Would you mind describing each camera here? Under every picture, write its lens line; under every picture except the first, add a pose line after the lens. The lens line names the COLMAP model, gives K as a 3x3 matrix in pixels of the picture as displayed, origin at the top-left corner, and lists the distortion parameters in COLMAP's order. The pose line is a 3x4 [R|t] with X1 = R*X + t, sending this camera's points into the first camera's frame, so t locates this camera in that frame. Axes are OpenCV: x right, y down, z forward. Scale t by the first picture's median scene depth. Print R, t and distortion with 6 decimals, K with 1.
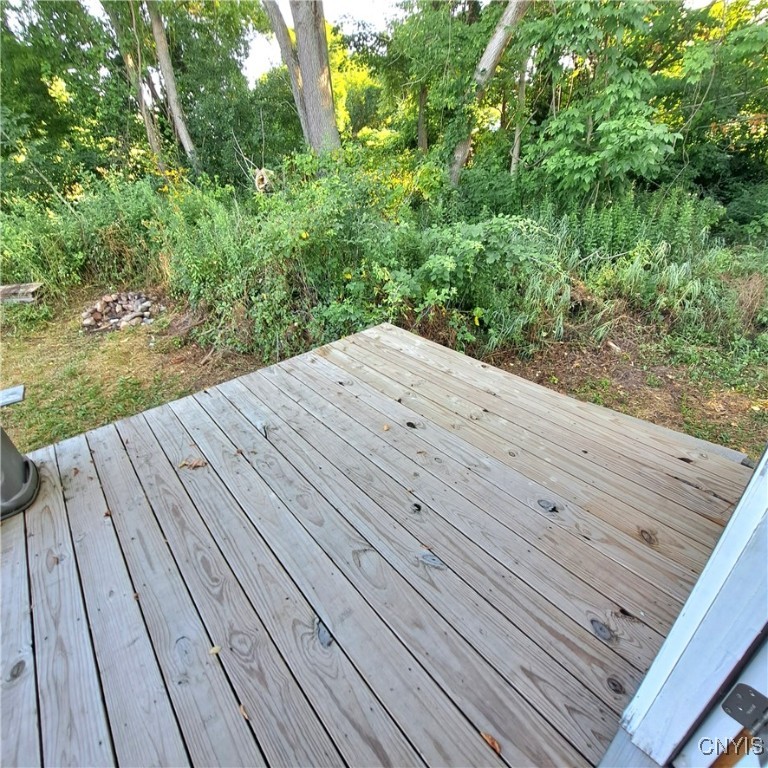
lens RADIAL K [[411.2, 0, 385.7], [0, 411.2, 383.6], [0, 0, 1]] dist [-0.004575, -0.001786]
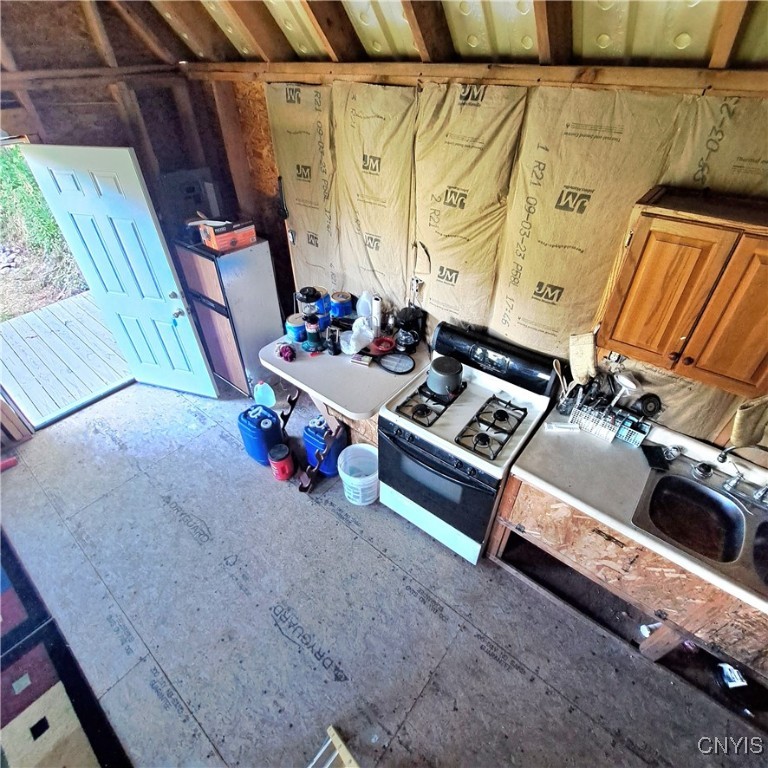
lens RADIAL K [[411.2, 0, 385.4], [0, 411.2, 384.9], [0, 0, 1]] dist [-0.004575, -0.001786]
pose [[0.985578, -0.097646, 0.138208, 0.426420], [0.071158, 0.980148, 0.185057, 0.059609], [-0.153534, -0.172553, 0.972961, -0.599049]]
